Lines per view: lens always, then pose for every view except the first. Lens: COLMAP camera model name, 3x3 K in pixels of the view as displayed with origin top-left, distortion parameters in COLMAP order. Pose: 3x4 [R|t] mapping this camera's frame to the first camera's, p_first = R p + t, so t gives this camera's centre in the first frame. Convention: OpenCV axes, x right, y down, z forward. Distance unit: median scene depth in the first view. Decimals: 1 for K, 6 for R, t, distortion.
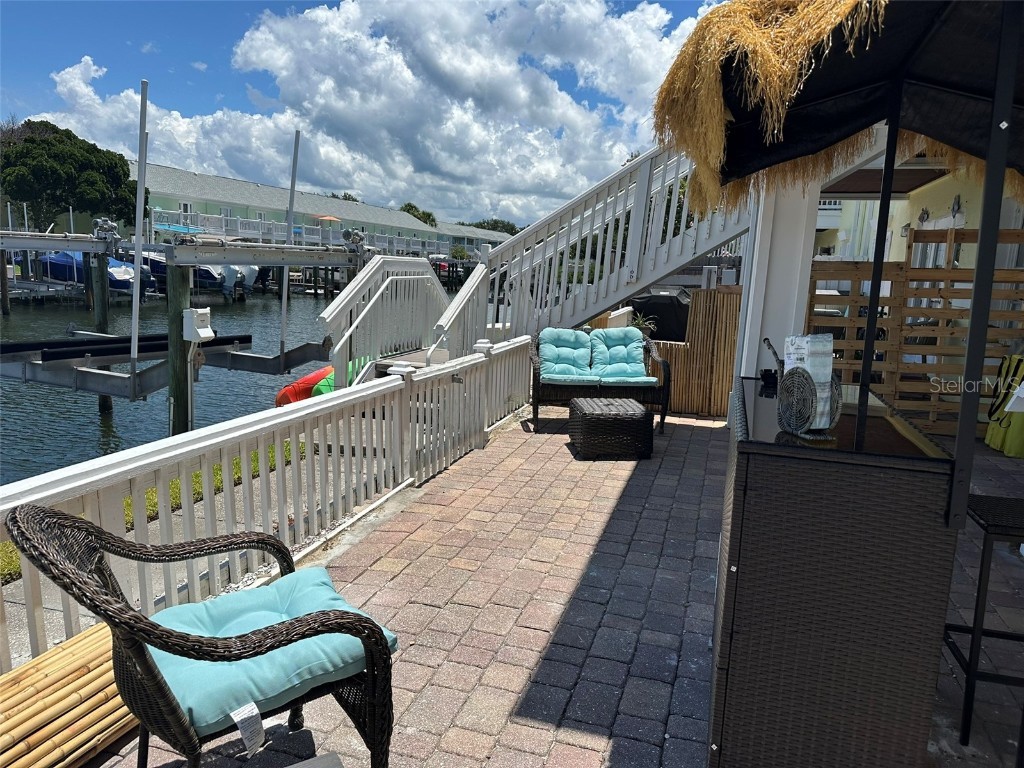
lens RADIAL K [[713.1, 0, 512.0], [0, 713.1, 384.0], [0, 0, 1]] dist [0.100229, -0.134367]
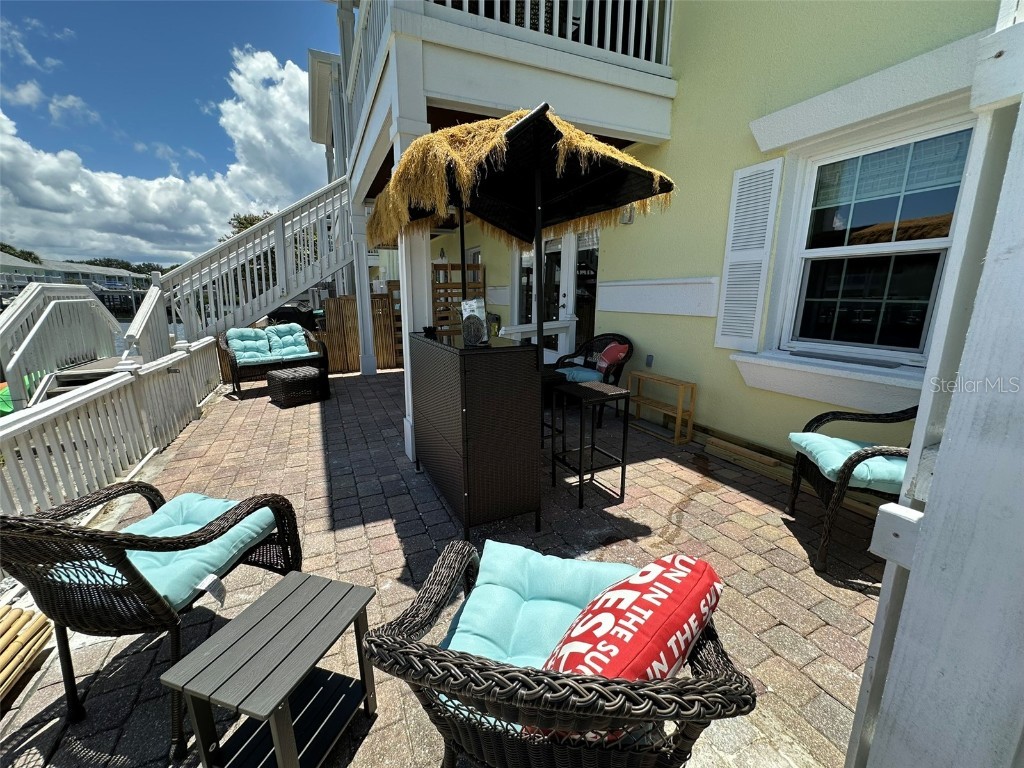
lens RADIAL K [[407.4, 0, 512.0], [0, 407.4, 384.0], [0, 0, 1]] dist [-0.002070, -0.000234]
pose [[0.737923, -0.186119, 0.648714, -0.088788], [0.141475, 0.982524, 0.120960, 0.012817], [-0.659890, 0.002517, 0.751358, -0.001988]]
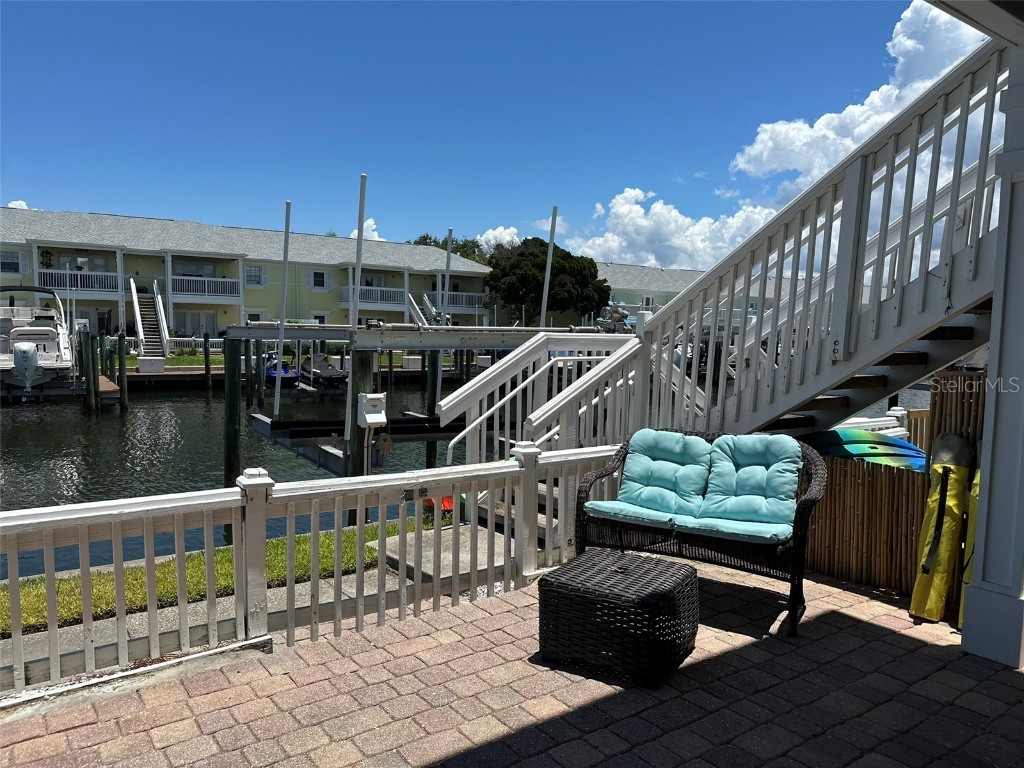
lens RADIAL K [[713.1, 0, 512.0], [0, 713.1, 384.0], [0, 0, 1]] dist [0.100229, -0.134367]
pose [[0.790814, 0.007591, -0.612010, 0.360851], [-0.079973, 0.992632, -0.091025, -0.050743], [0.606810, 0.120928, 0.785594, 0.410179]]
